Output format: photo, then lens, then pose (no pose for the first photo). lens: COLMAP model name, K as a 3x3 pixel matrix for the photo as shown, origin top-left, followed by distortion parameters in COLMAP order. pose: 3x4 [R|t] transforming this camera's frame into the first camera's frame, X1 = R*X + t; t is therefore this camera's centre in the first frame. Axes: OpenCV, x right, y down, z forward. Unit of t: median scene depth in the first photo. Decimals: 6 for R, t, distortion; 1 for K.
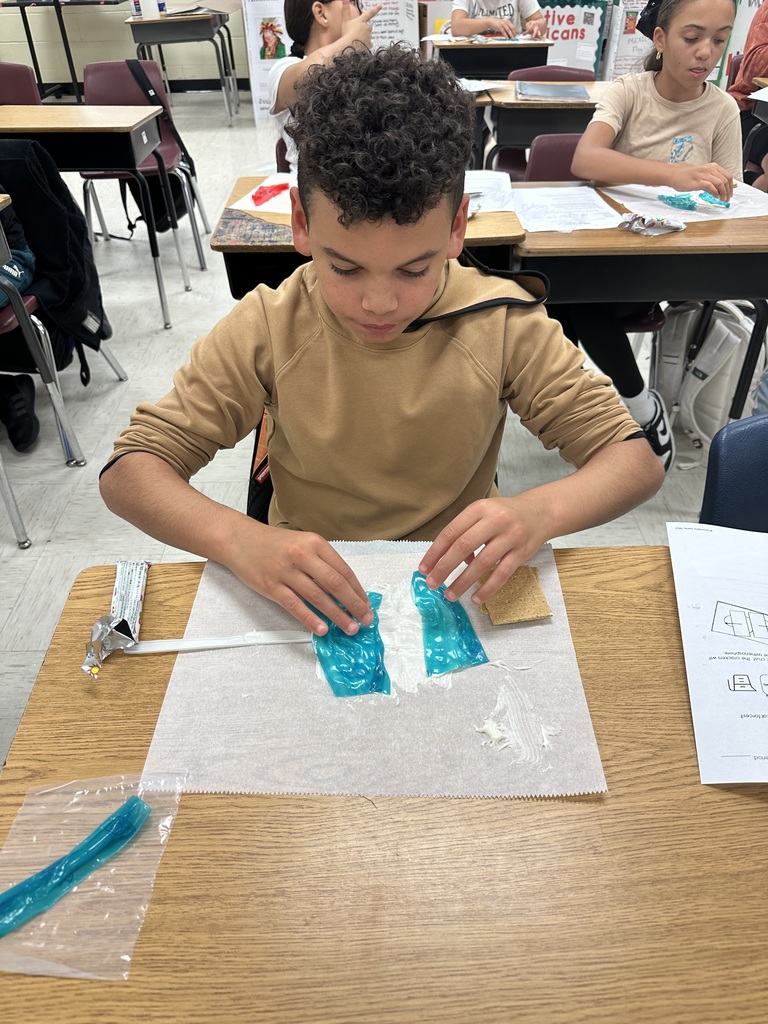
lens RADIAL K [[736.2, 0, 384.4], [0, 736.2, 517.3], [0, 0, 1]] dist [0.005803, -0.010478]
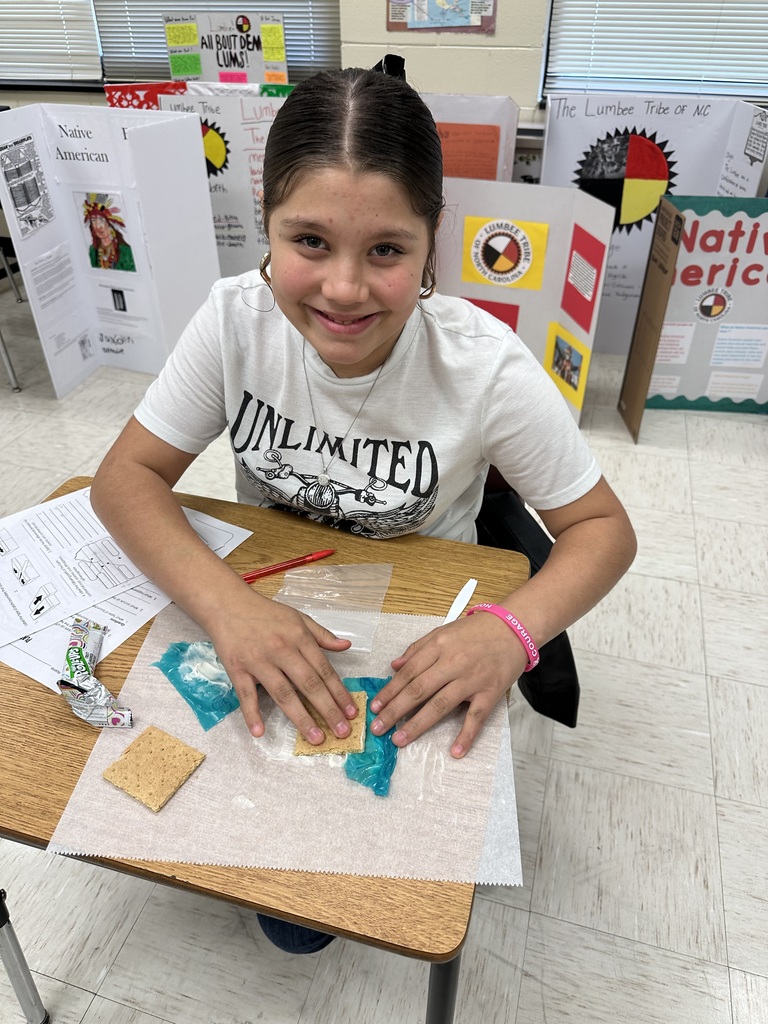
lens RADIAL K [[736.2, 0, 387.4], [0, 736.2, 508.2], [0, 0, 1]] dist [0.005803, -0.010478]
pose [[0.955246, 0.181959, -0.233231, 0.161452], [-0.196192, 0.979784, -0.039148, -0.483653], [0.221393, 0.083154, 0.971633, 0.581733]]
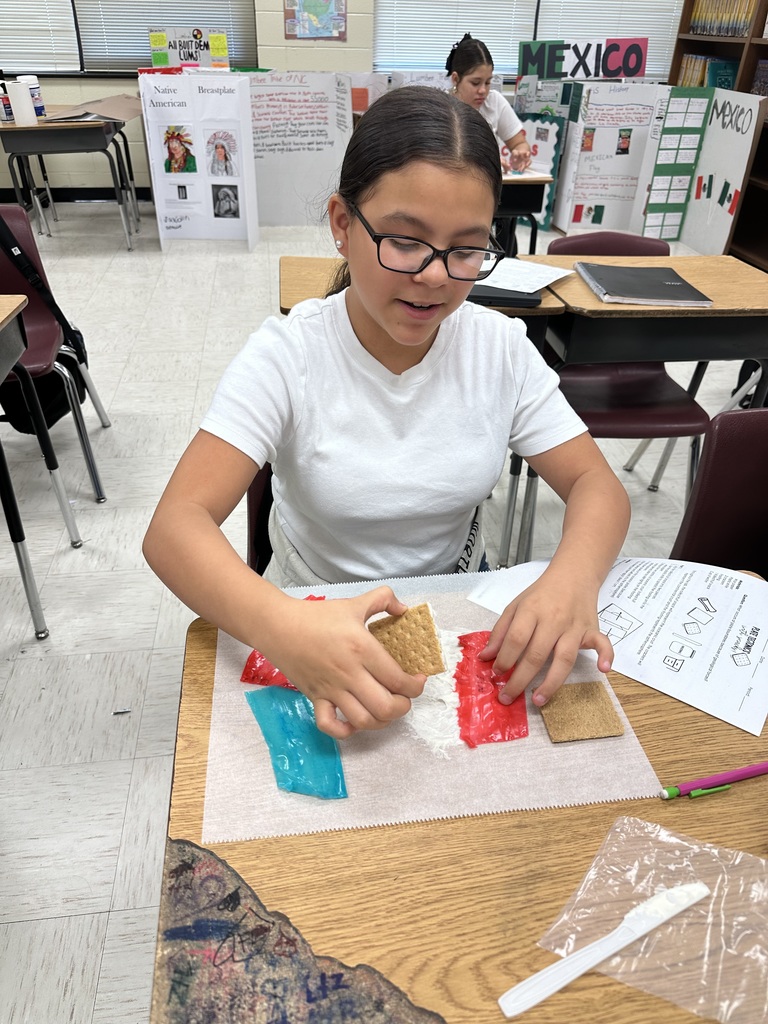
lens RADIAL K [[736.2, 0, 378.9], [0, 736.2, 518.1], [0, 0, 1]] dist [0.005803, -0.010478]
pose [[0.991993, -0.039331, 0.120012, -0.044171], [0.049482, 0.995336, -0.082815, -0.151918], [-0.116195, 0.088090, 0.989312, 0.182417]]
